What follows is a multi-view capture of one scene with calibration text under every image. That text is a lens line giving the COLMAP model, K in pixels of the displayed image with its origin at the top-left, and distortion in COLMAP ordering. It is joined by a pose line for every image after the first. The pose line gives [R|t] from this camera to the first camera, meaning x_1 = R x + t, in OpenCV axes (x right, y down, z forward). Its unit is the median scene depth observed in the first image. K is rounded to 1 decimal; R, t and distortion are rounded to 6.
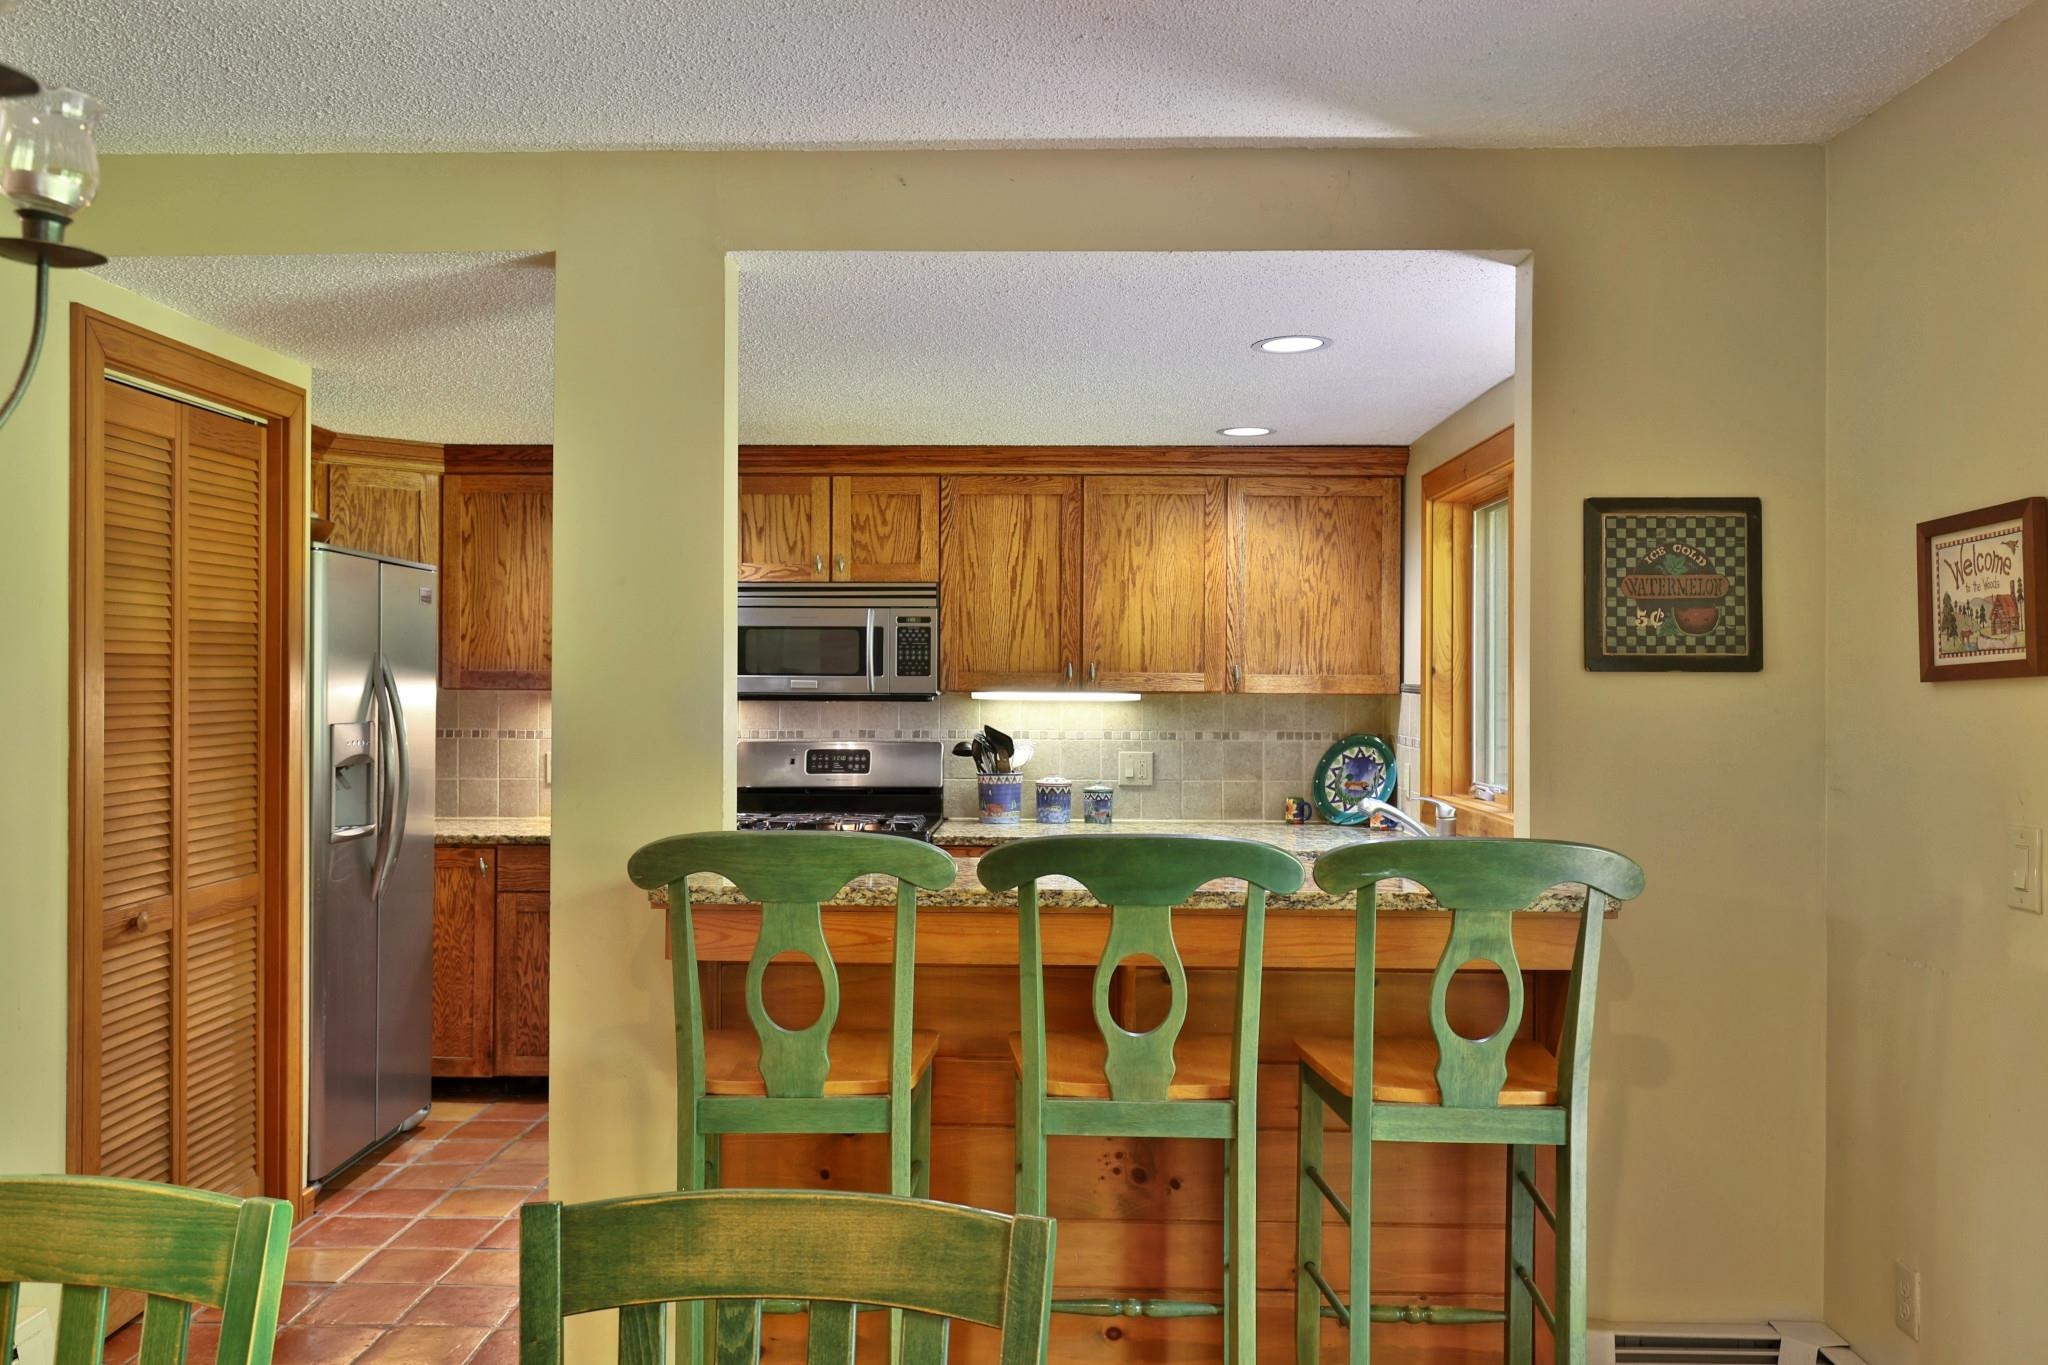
lens RADIAL K [[1603.7, 0, 1024.0], [0, 1603.7, 682.5], [0, 0, 1]] dist [0.003094, -0.000067]
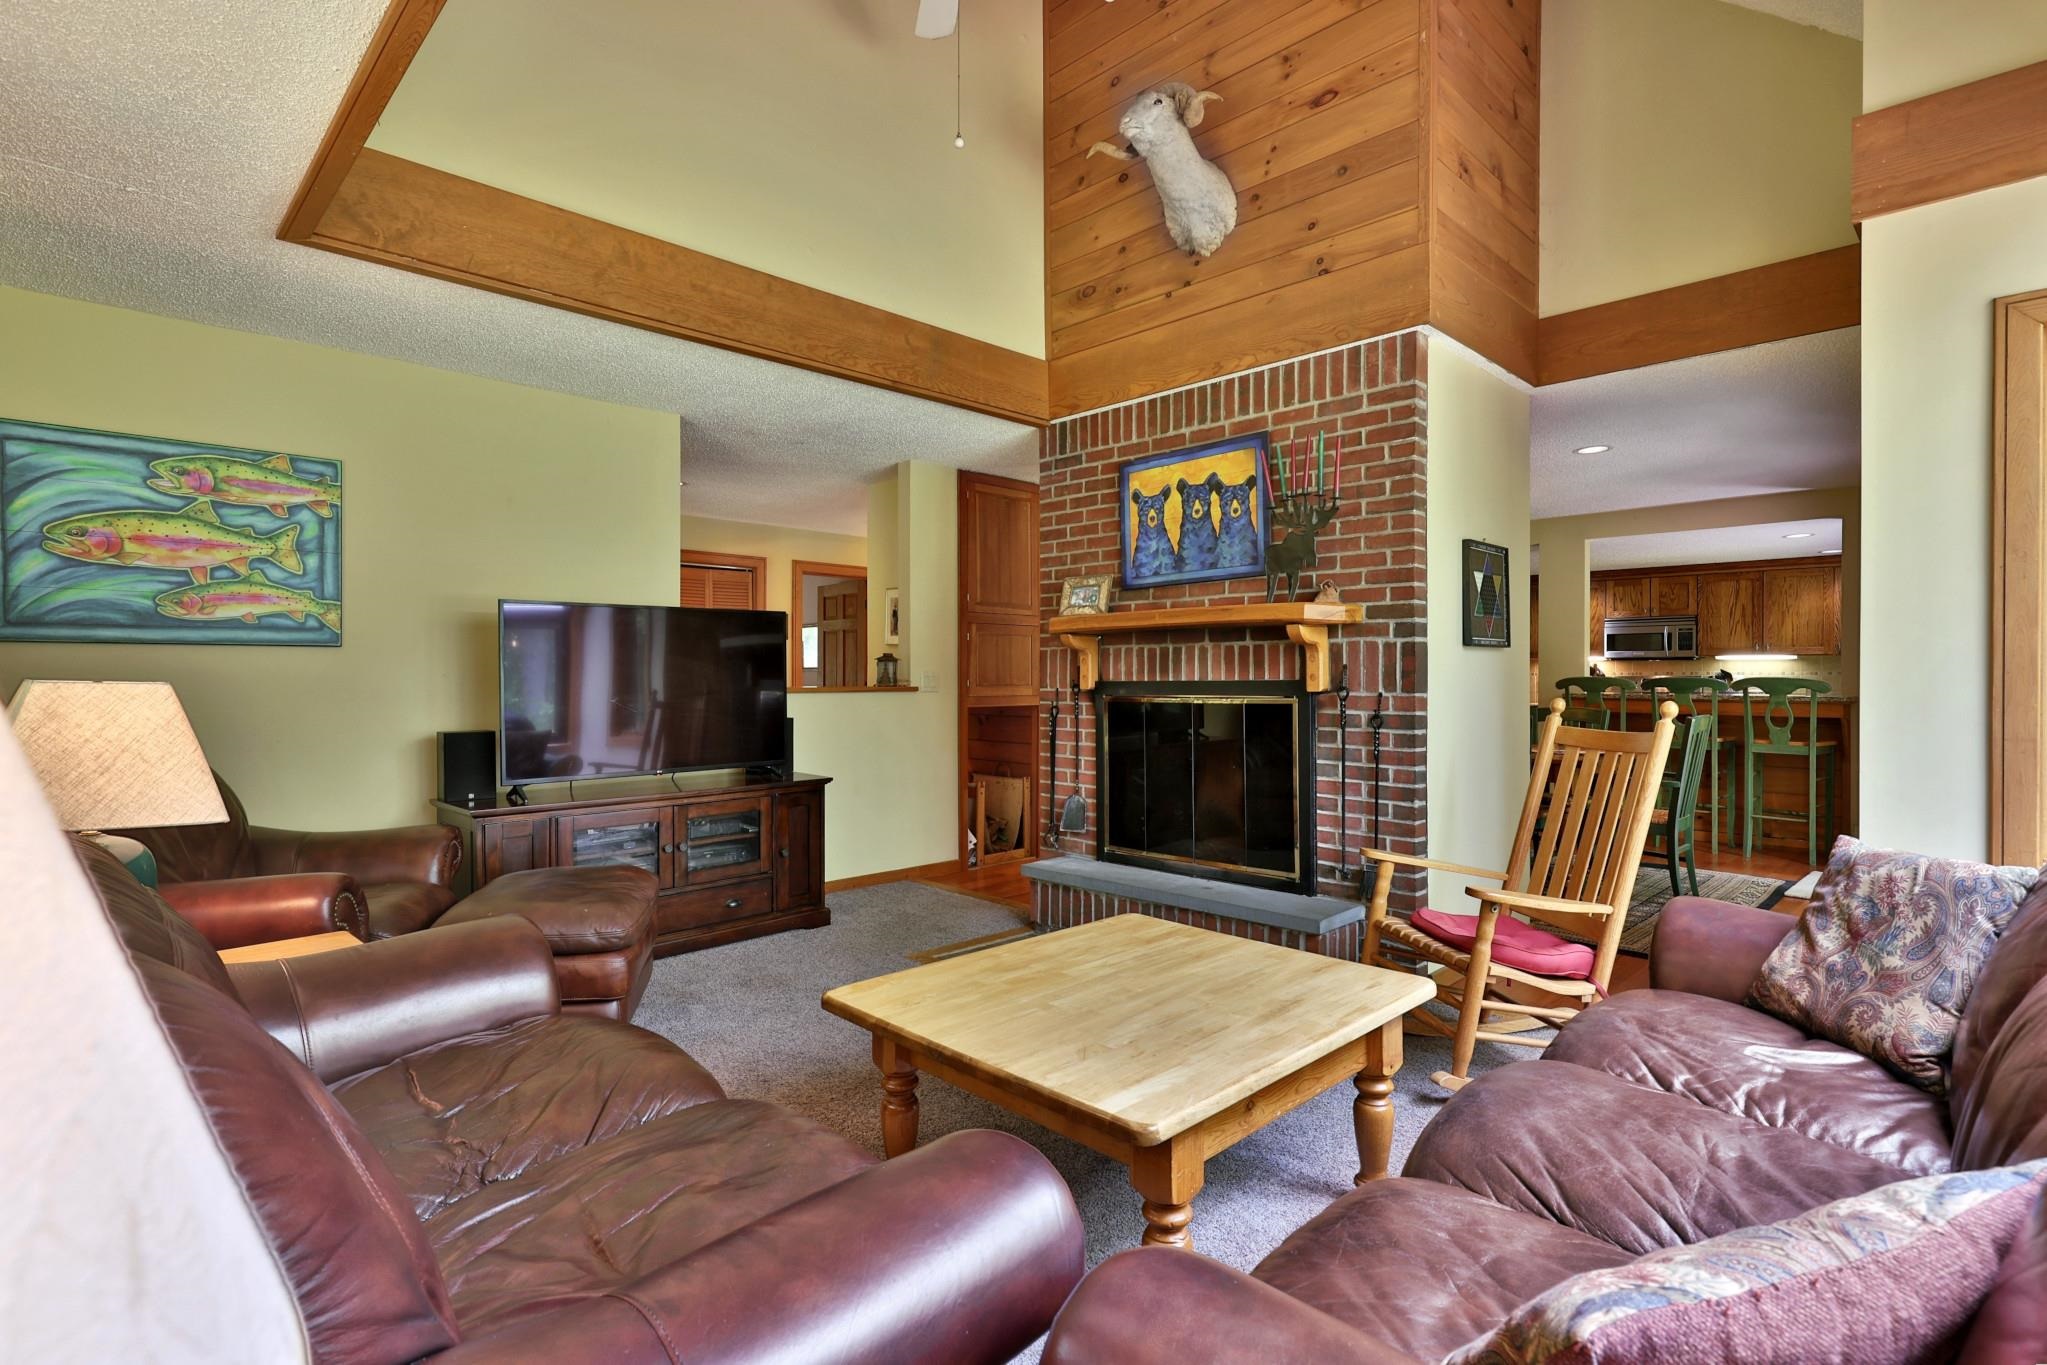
lens RADIAL K [[989.4, 0, 1023.5], [0, 989.4, 682.5], [0, 0, 1]] dist [0.001457, 0.000032]
pose [[0.716123, -0.001089, -0.697973, 0.295349], [0.006767, 0.999963, 0.005383, 0.033628], [0.697941, -0.008578, 0.716104, -0.969057]]
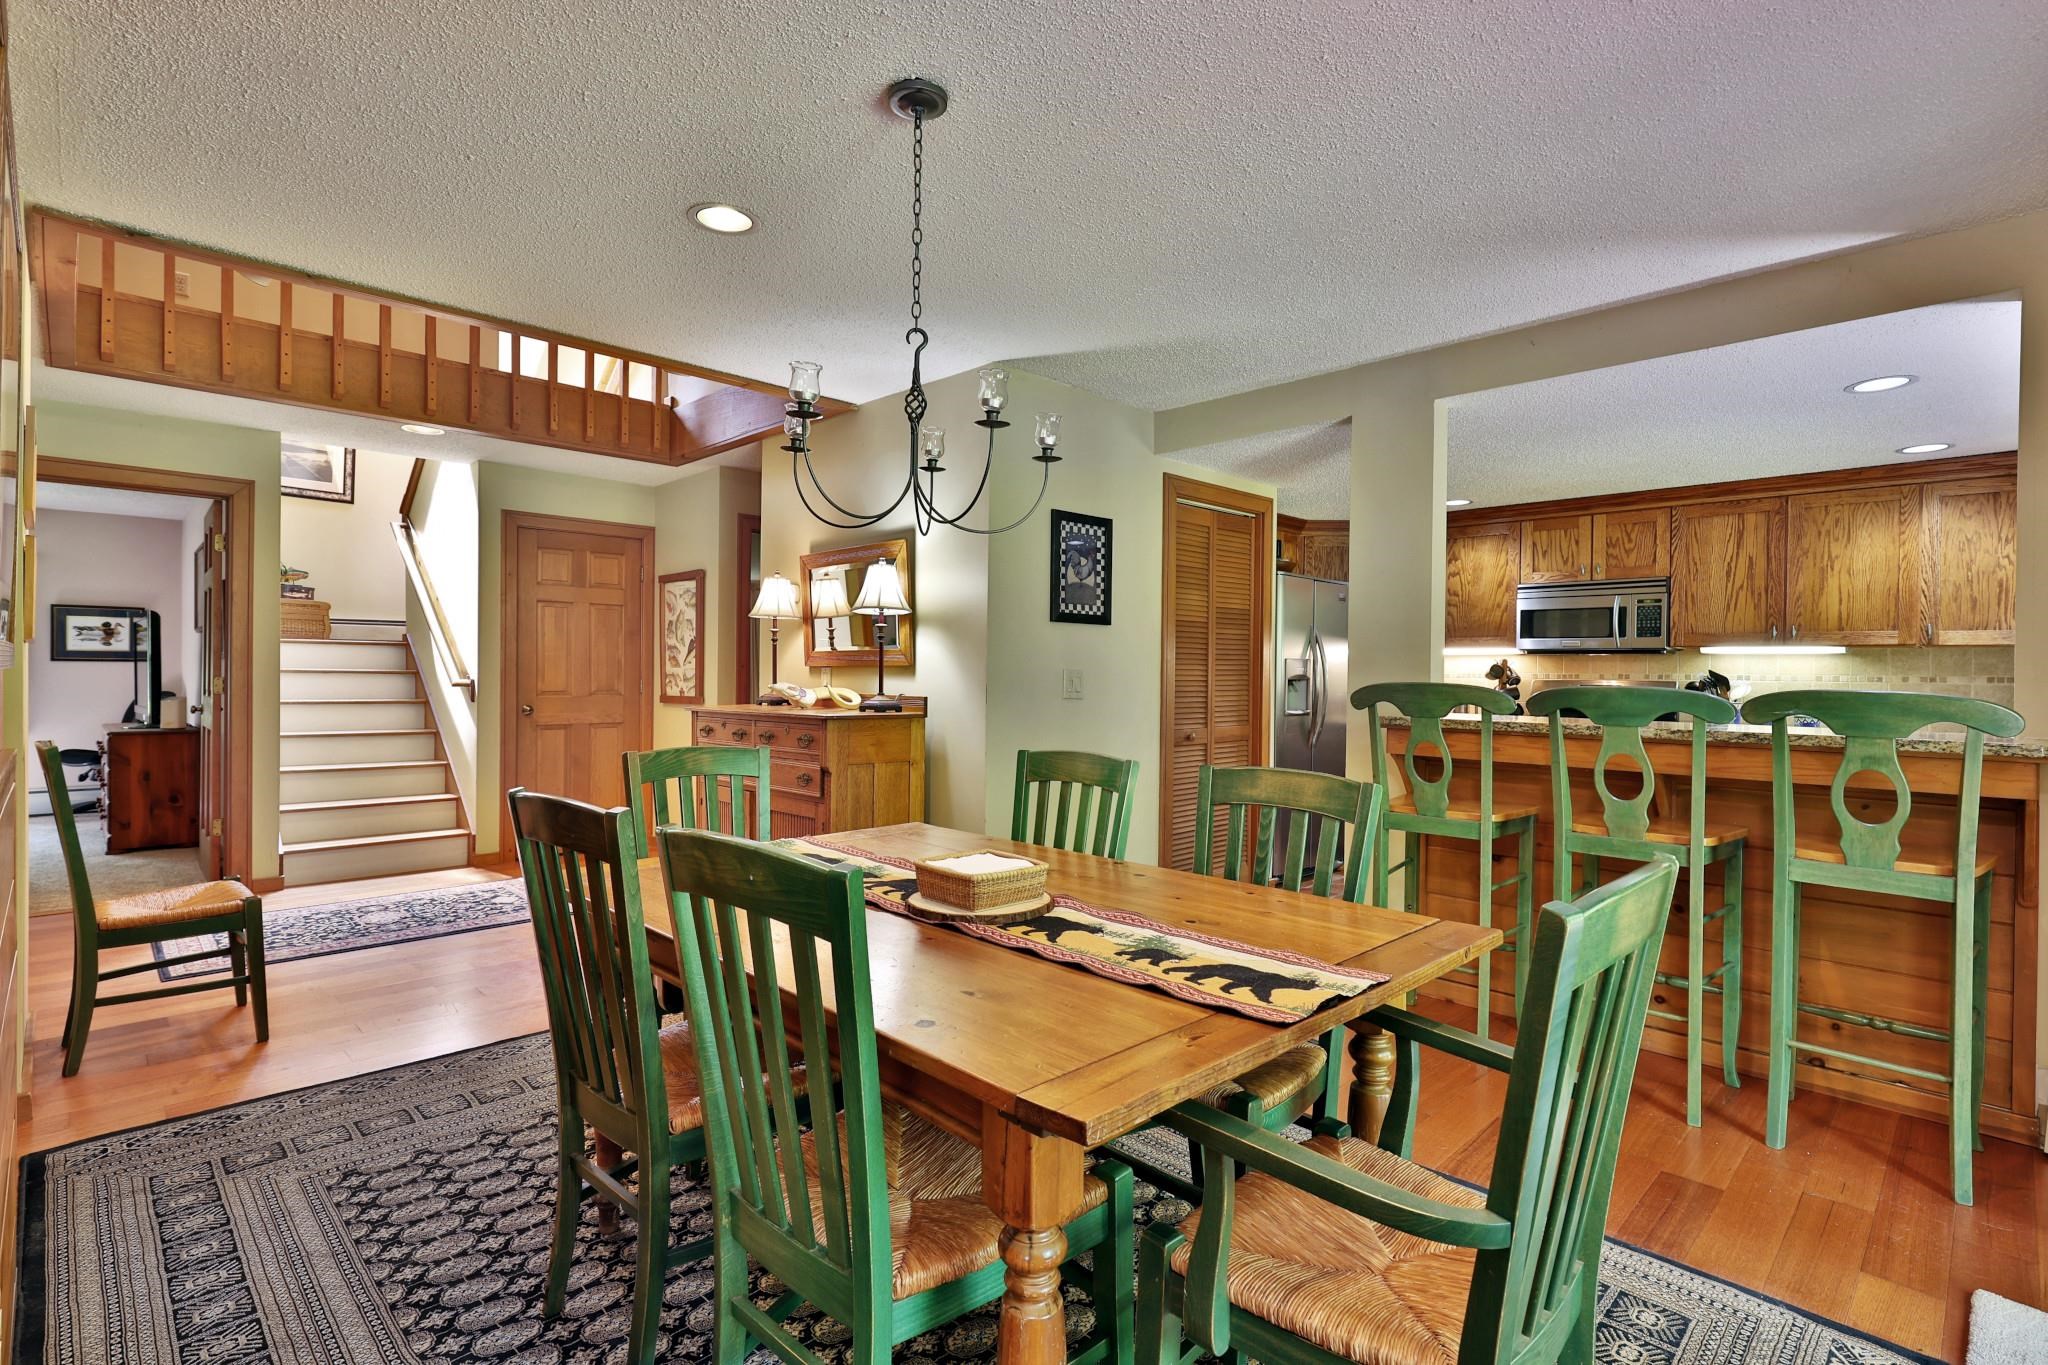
lens RADIAL K [[979.2, 0, 1027.4], [0, 979.2, 676.5], [0, 0, 1]] dist [0.000977, 0.000507]
pose [[0.721687, 0.007001, -0.692184, 0.154645], [-0.009128, 0.999958, 0.000597, 0.039004], [0.692159, 0.005888, 0.721721, -0.109110]]
